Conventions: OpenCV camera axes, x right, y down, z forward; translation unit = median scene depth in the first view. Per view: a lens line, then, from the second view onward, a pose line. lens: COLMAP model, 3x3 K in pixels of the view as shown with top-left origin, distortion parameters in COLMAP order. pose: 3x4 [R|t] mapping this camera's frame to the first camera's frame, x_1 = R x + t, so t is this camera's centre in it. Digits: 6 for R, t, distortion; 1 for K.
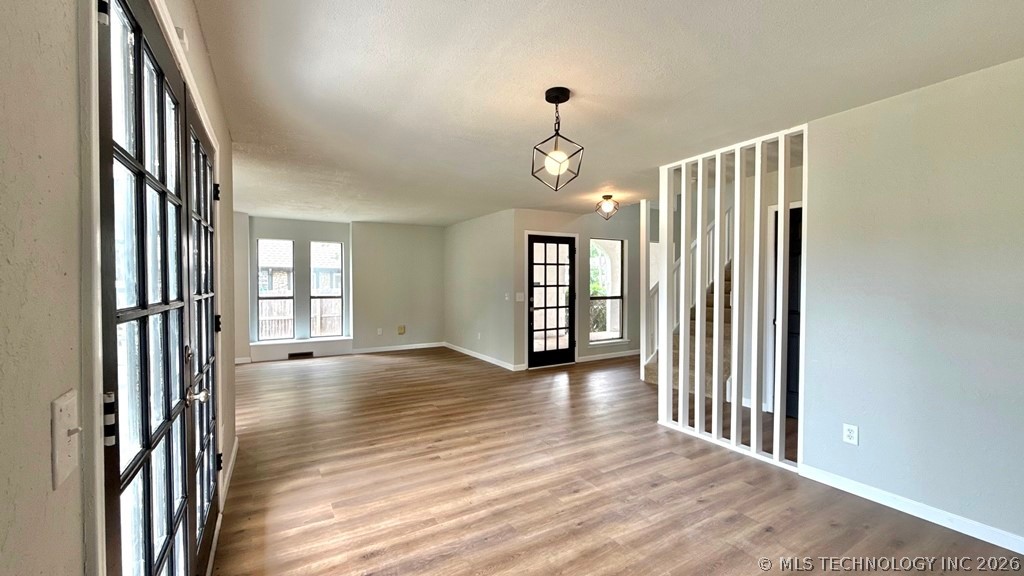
lens RADIAL K [[407.4, 0, 506.1], [0, 407.4, 290.4], [0, 0, 1]] dist [-0.000749, -0.000037]
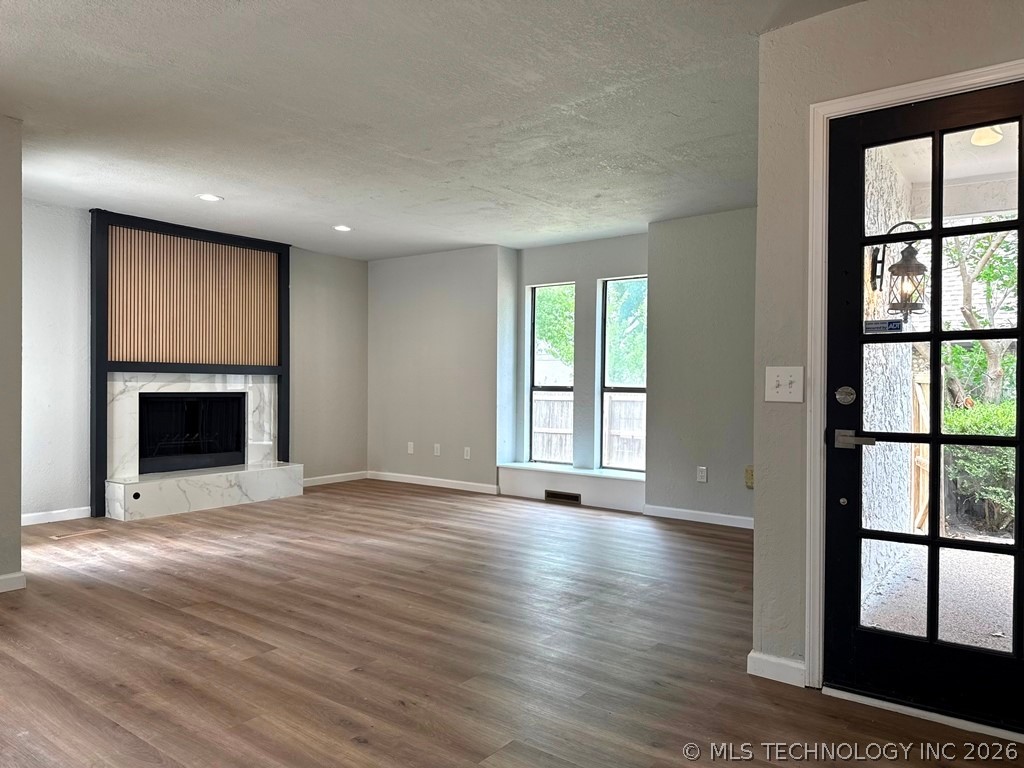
lens RADIAL K [[728.2, 0, 512.0], [0, 728.2, 384.0], [0, 0, 1]] dist [-0.000097, -0.001488]
pose [[0.388519, 0.010014, -0.921386, 0.600515], [-0.029725, 0.999557, -0.001670, 0.035195], [0.920961, 0.028037, 0.388644, 1.078134]]
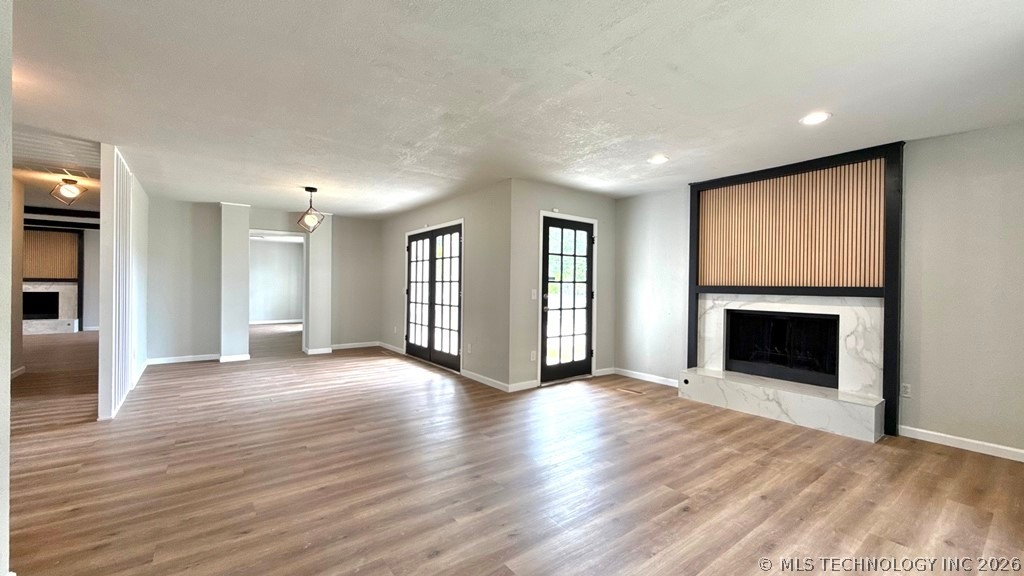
lens RADIAL K [[403.4, 0, 506.2], [0, 403.4, 285.1], [0, 0, 1]] dist [-0.000955, 0.000015]
pose [[-0.992567, -0.008959, -0.121371, -0.409734], [-0.011077, 0.999798, 0.016792, -0.006590], [0.121196, 0.018012, -0.992465, 2.034186]]
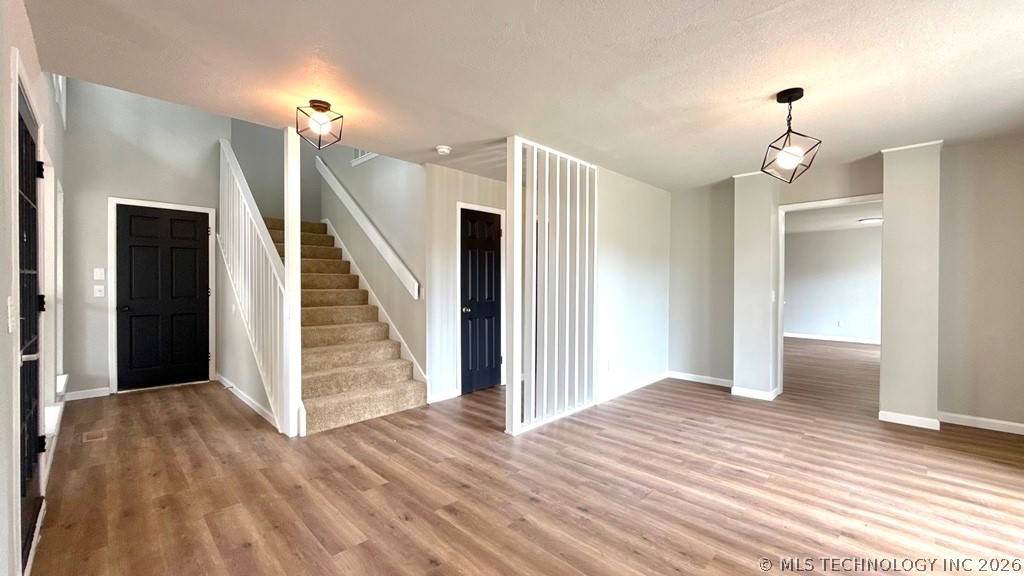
lens RADIAL K [[409.3, 0, 512.0], [0, 409.3, 288.0], [0, 0, 1]] dist [-0.001454, 0.000015]
pose [[-0.262512, -0.014202, 0.964824, -0.452213], [0.017080, 0.999667, 0.019362, 0.000534], [-0.964778, 0.021562, -0.262181, 1.232003]]
